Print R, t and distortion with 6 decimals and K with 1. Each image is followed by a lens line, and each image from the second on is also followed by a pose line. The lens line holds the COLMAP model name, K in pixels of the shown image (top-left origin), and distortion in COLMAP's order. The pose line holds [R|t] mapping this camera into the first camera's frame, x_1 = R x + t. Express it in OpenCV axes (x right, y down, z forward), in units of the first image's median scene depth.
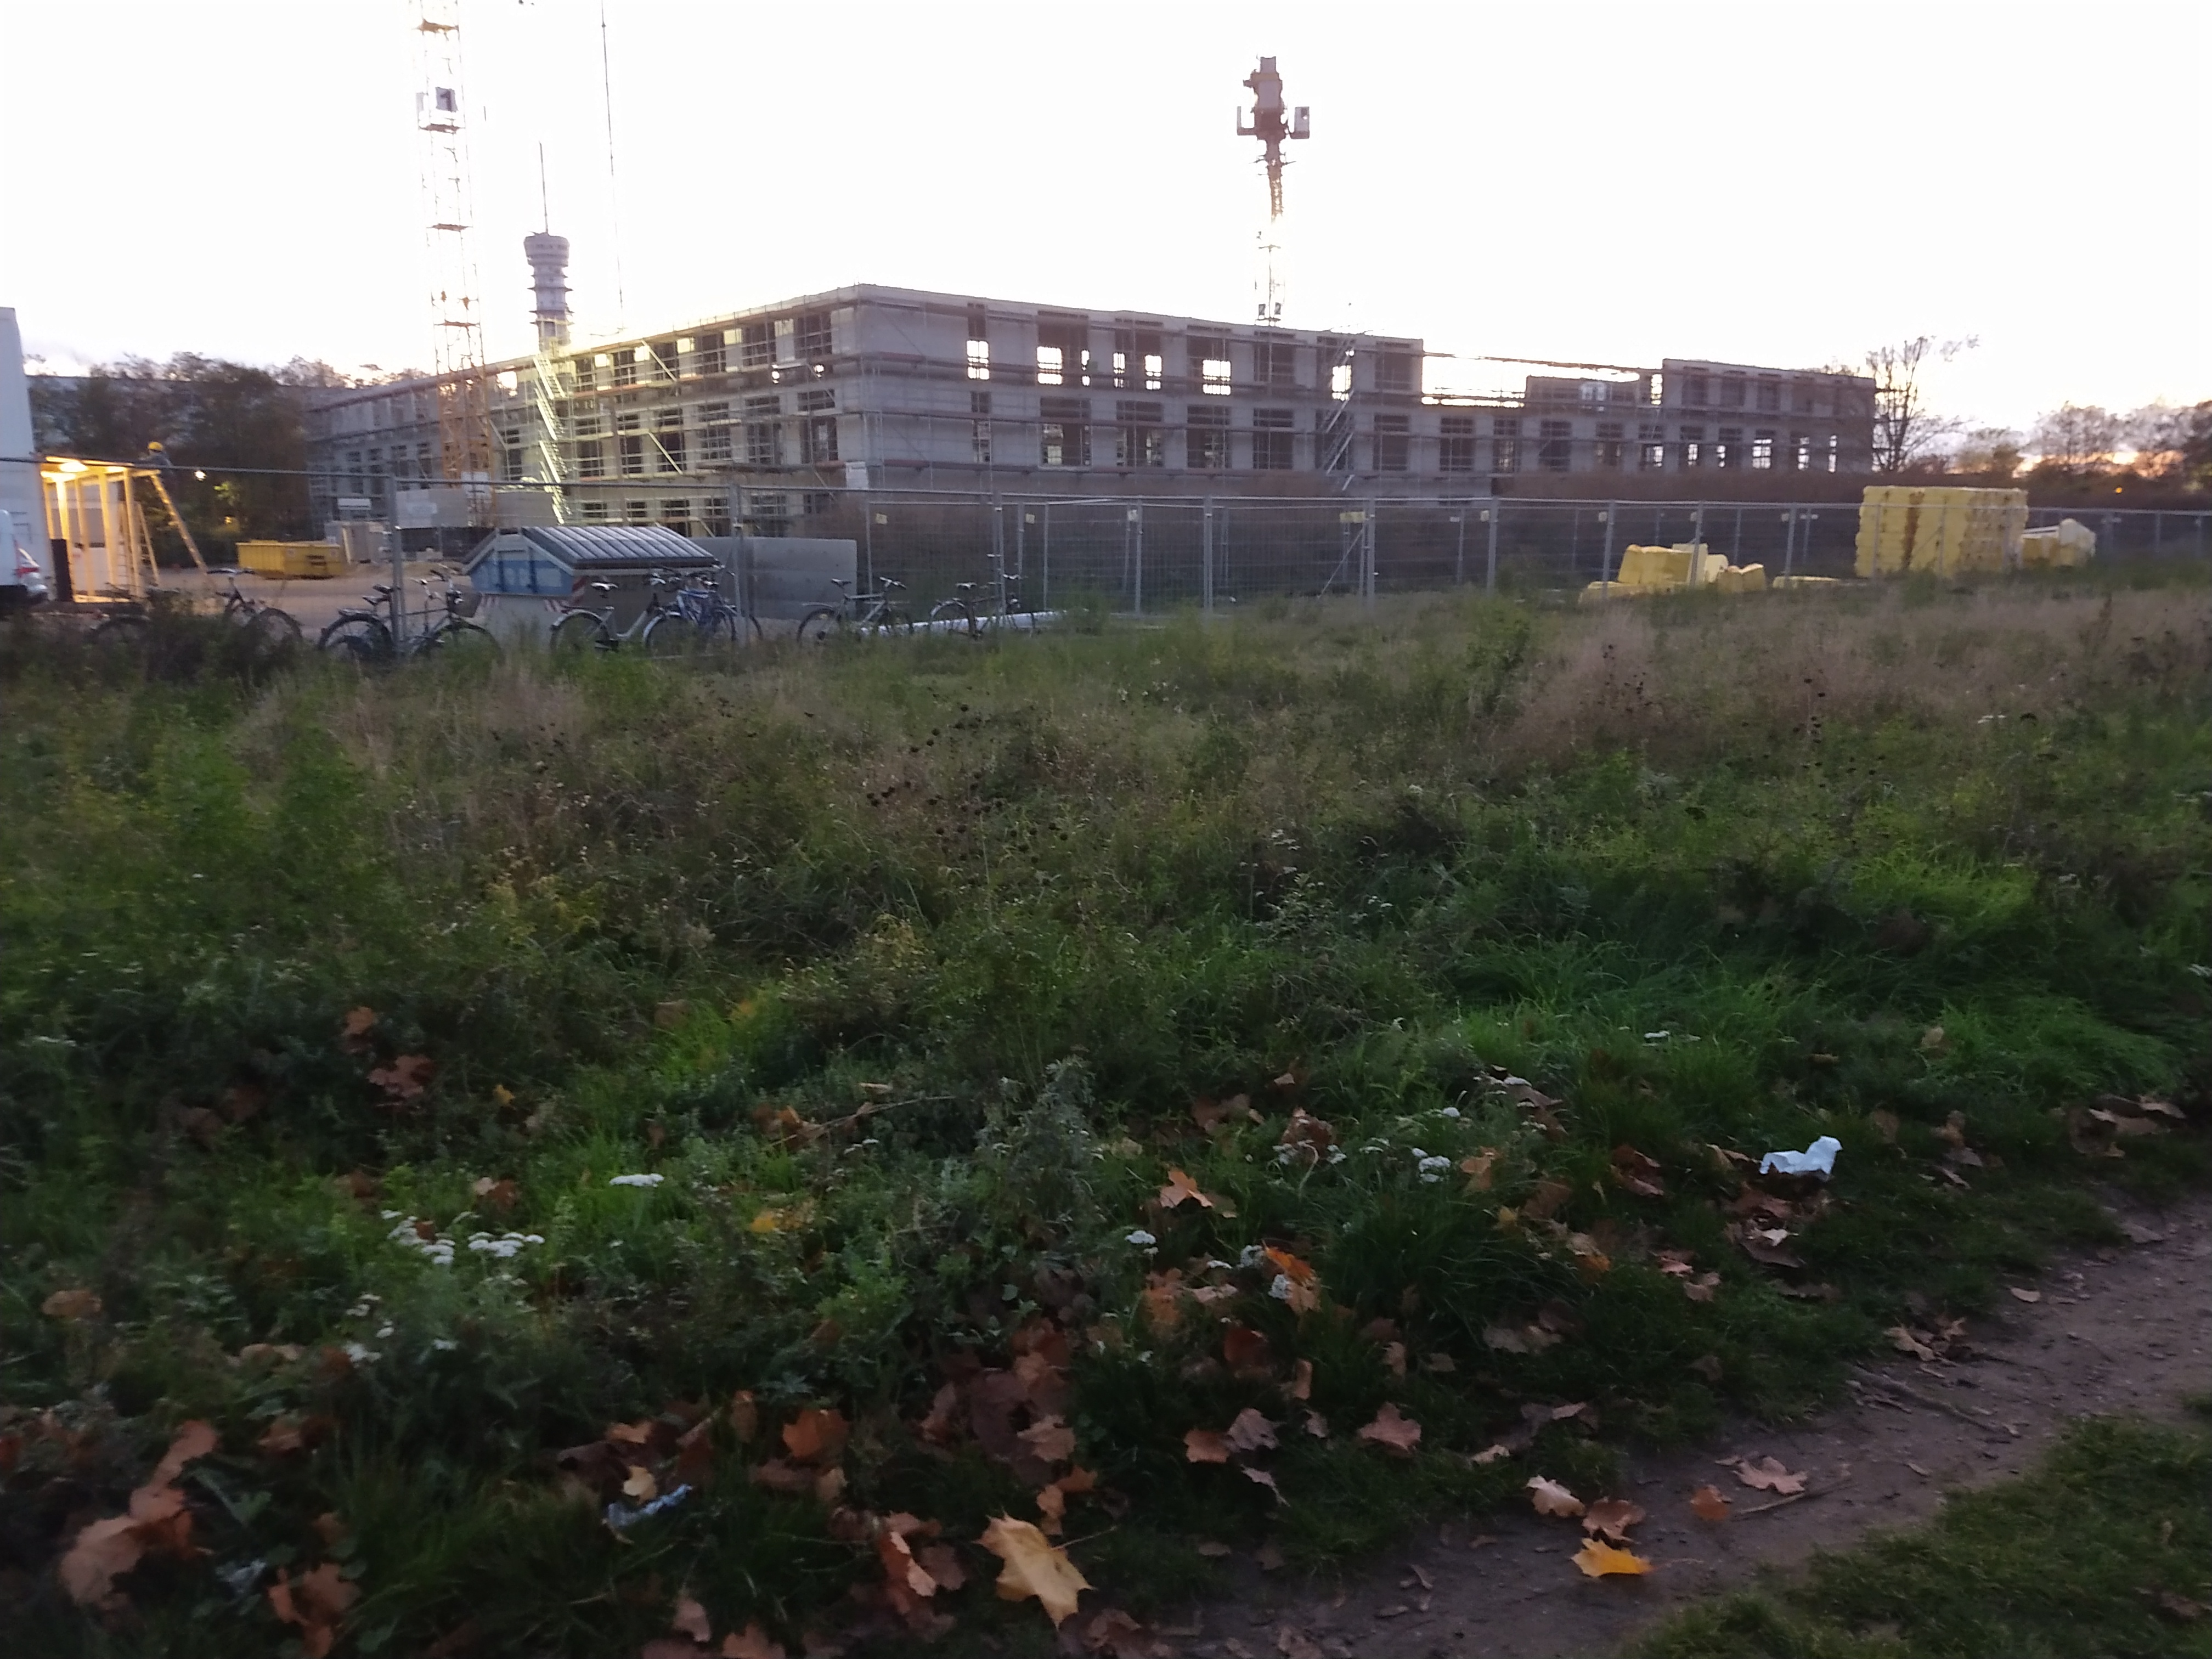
lens RADIAL K [[1689.0, 0, 1106.0], [0, 1689.0, 829.5], [0, 0, 1]] dist [0.283421, -0.577137]
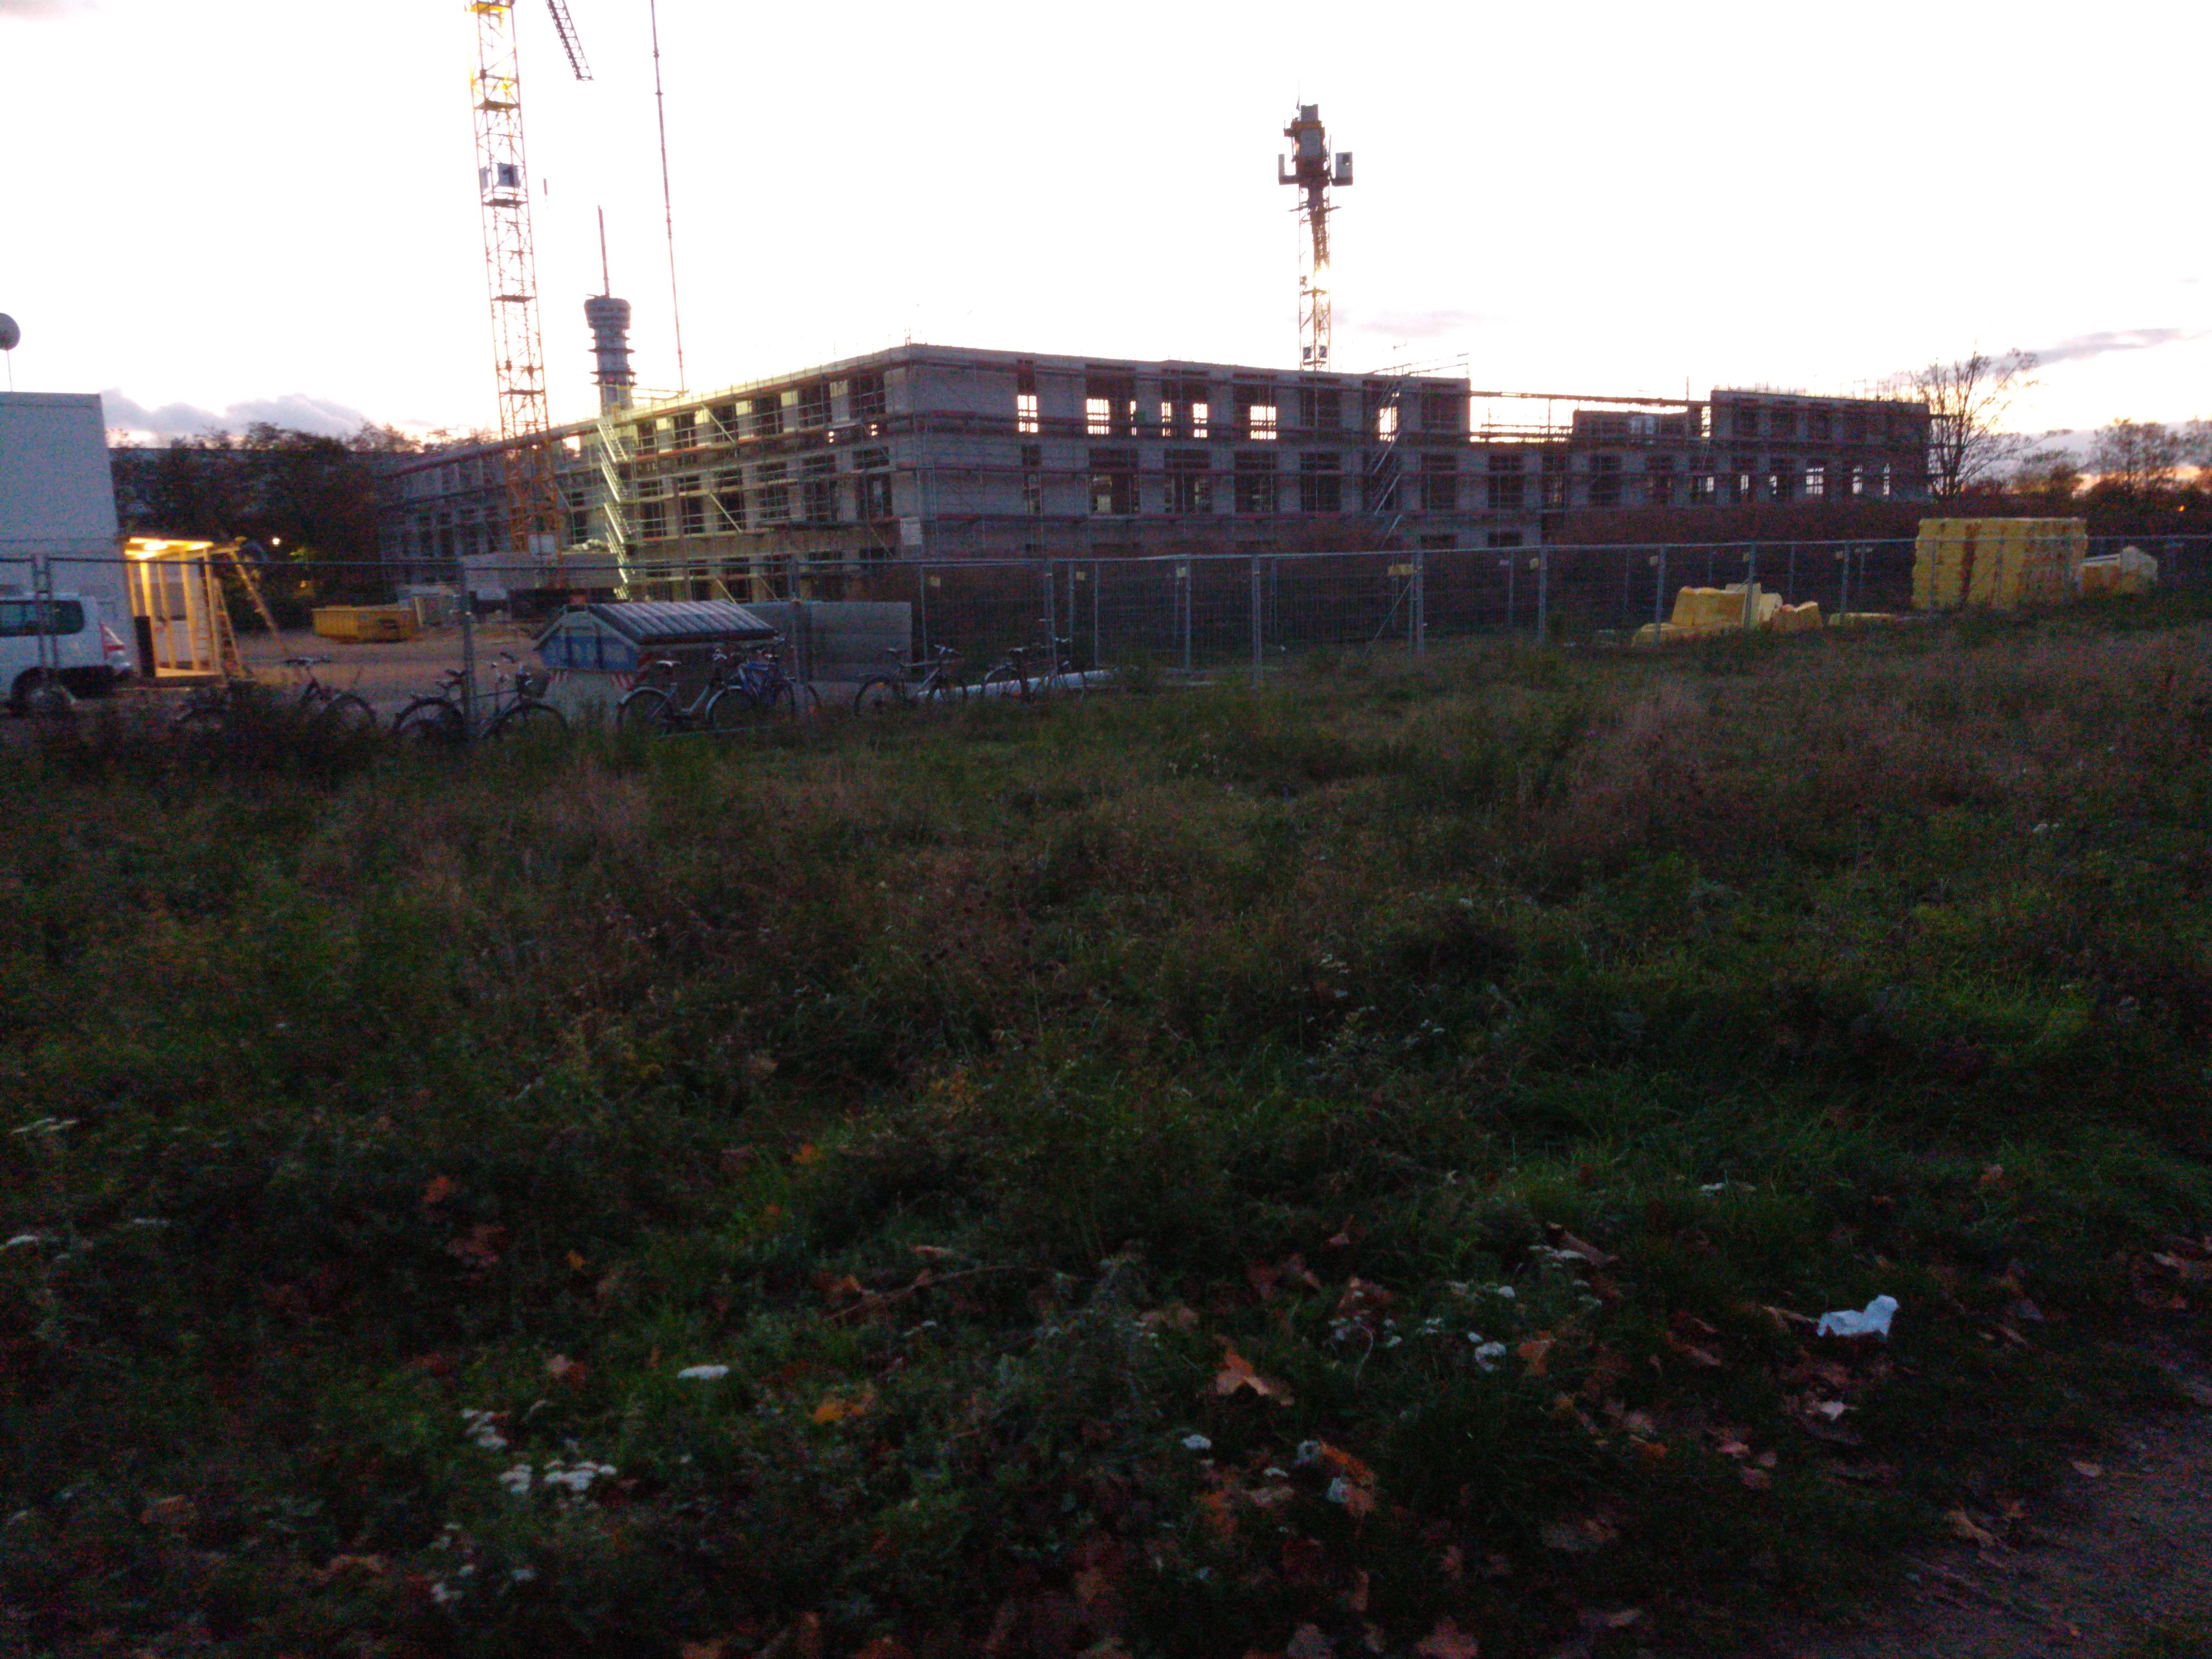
lens RADIAL K [[1677.9, 0, 1101.1], [0, 1677.9, 827.0], [0, 0, 1]] dist [0.286168, -0.558370]
pose [[0.999209, -0.018287, -0.035310, 0.000252], [0.017457, 0.999568, -0.023664, -0.003881], [0.035727, 0.023029, 0.999096, -0.000881]]
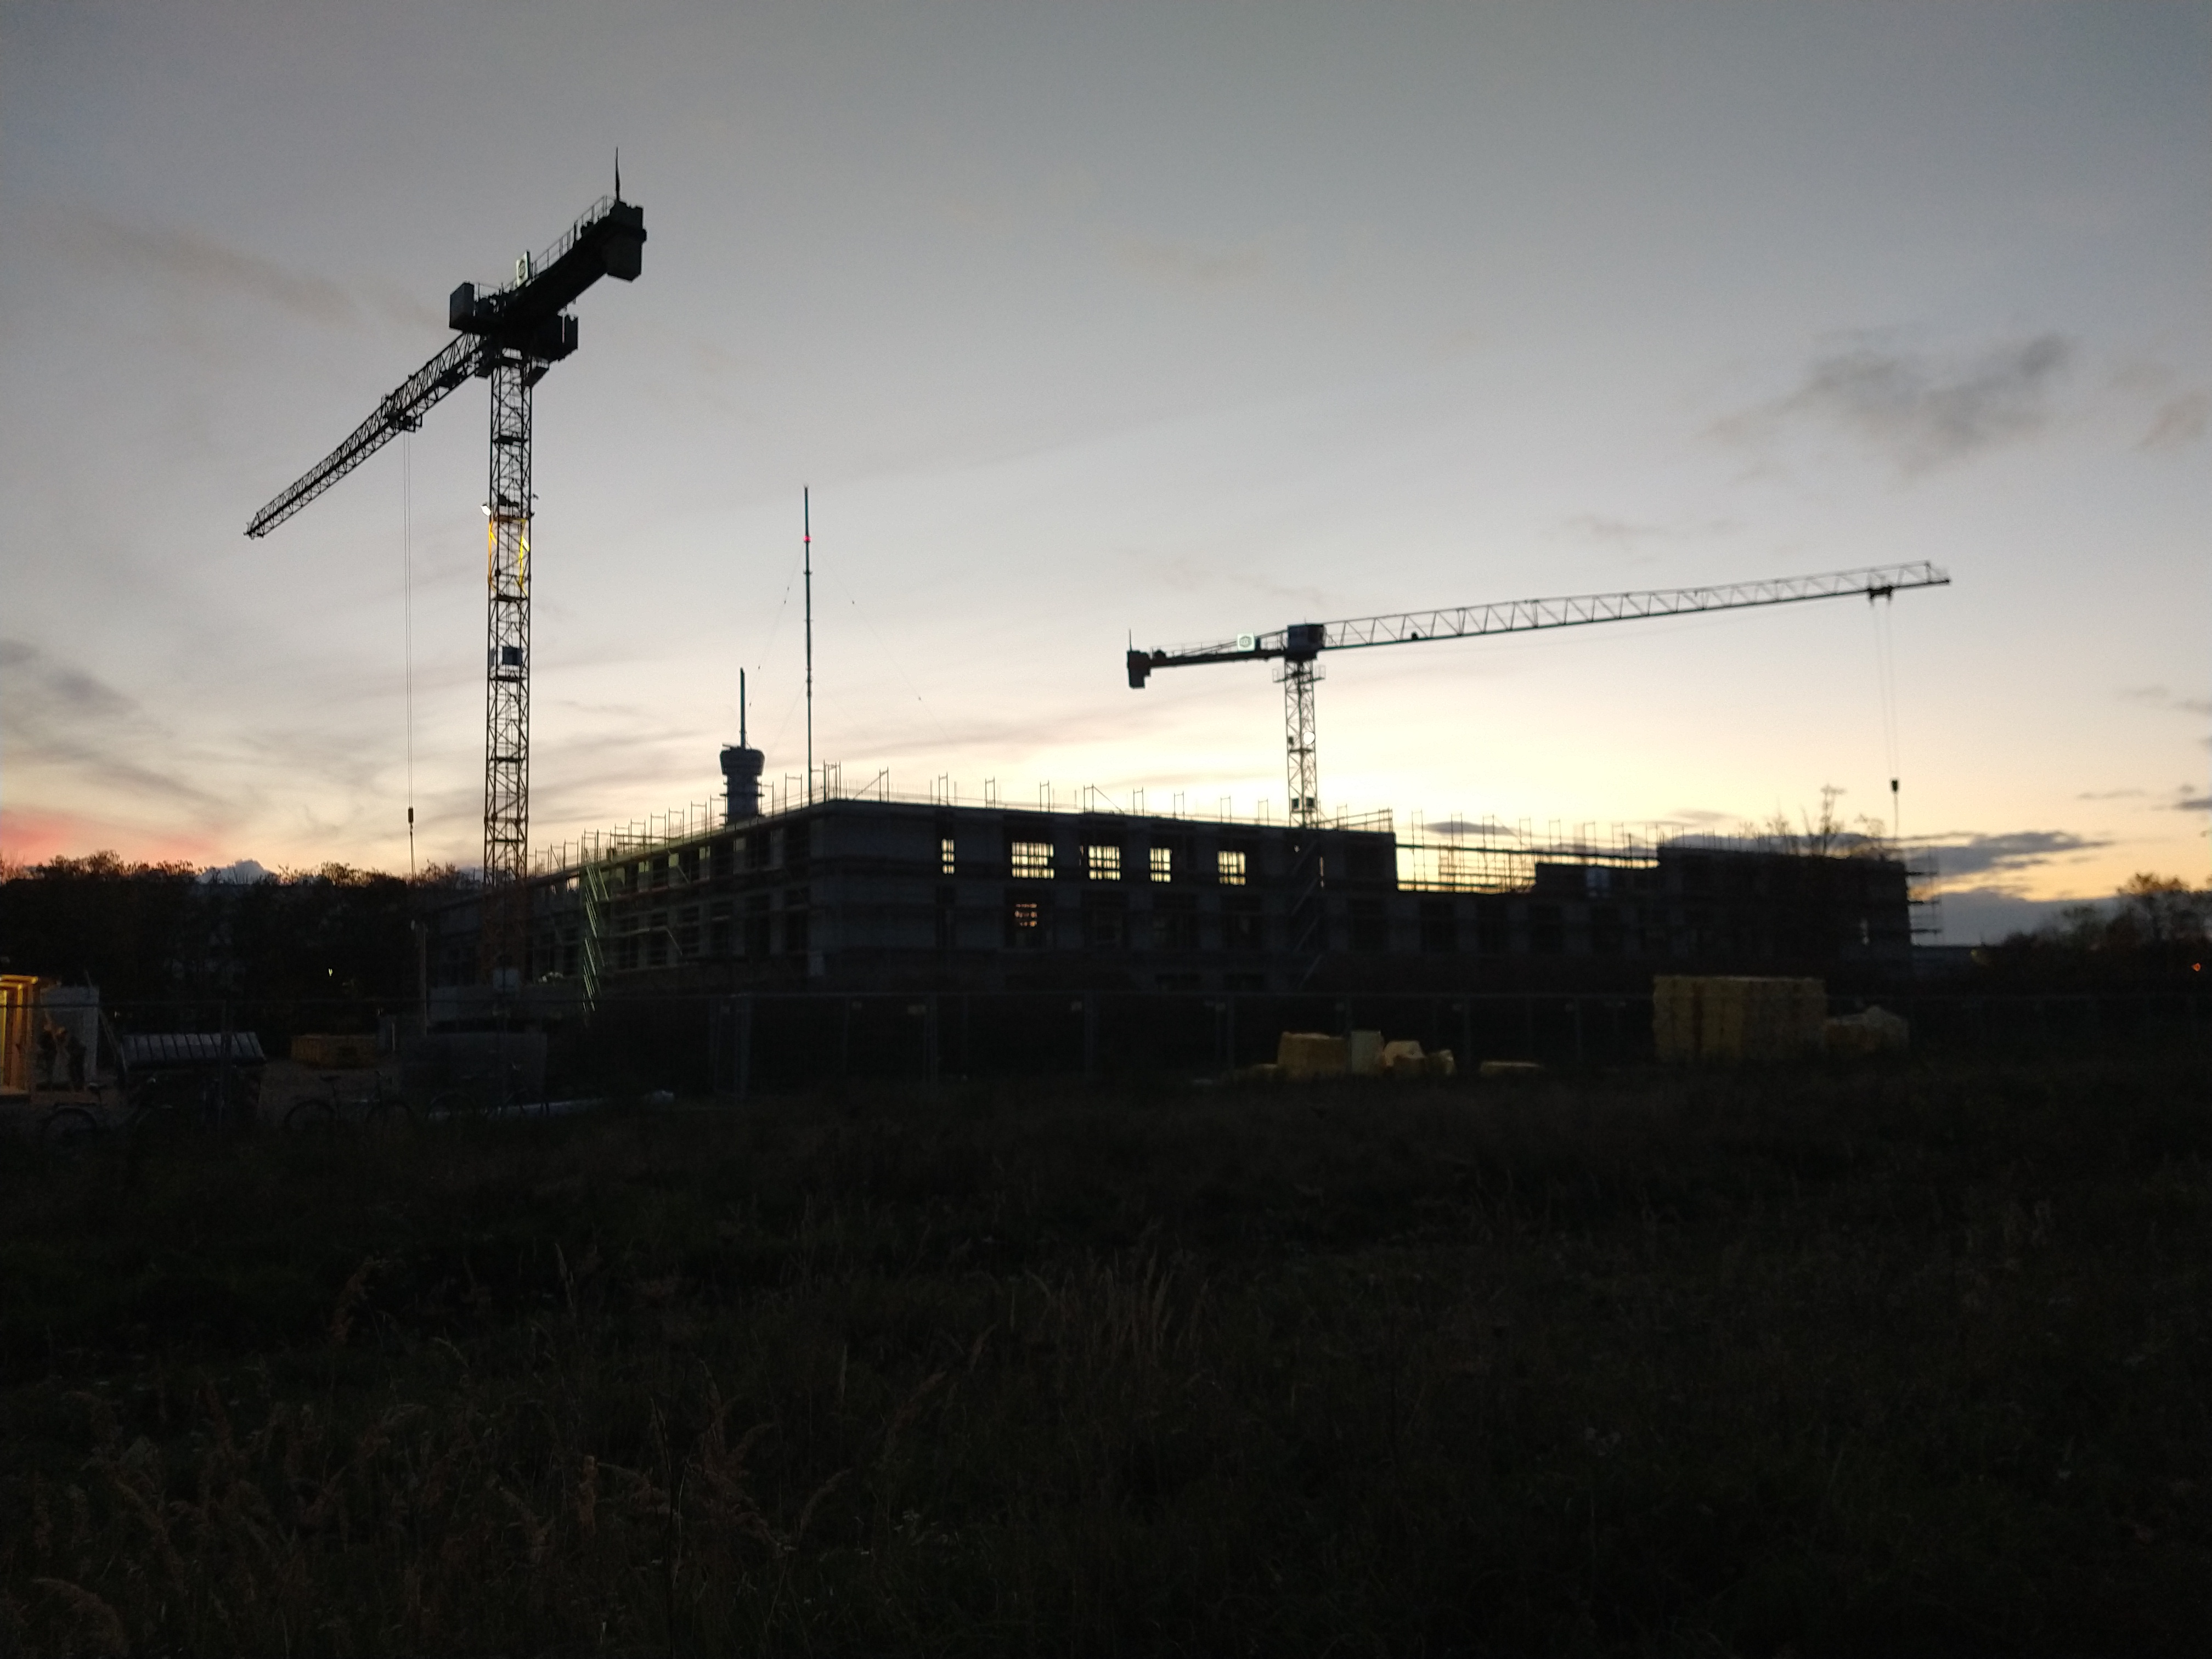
lens RADIAL K [[1689.0, 0, 1106.0], [0, 1689.0, 829.5], [0, 0, 1]] dist [0.283421, -0.577137]
pose [[0.994544, -0.018371, -0.102685, 0.141091], [-0.010031, 0.962966, -0.269435, 0.001719], [0.103832, 0.268995, 0.957528, -0.037424]]
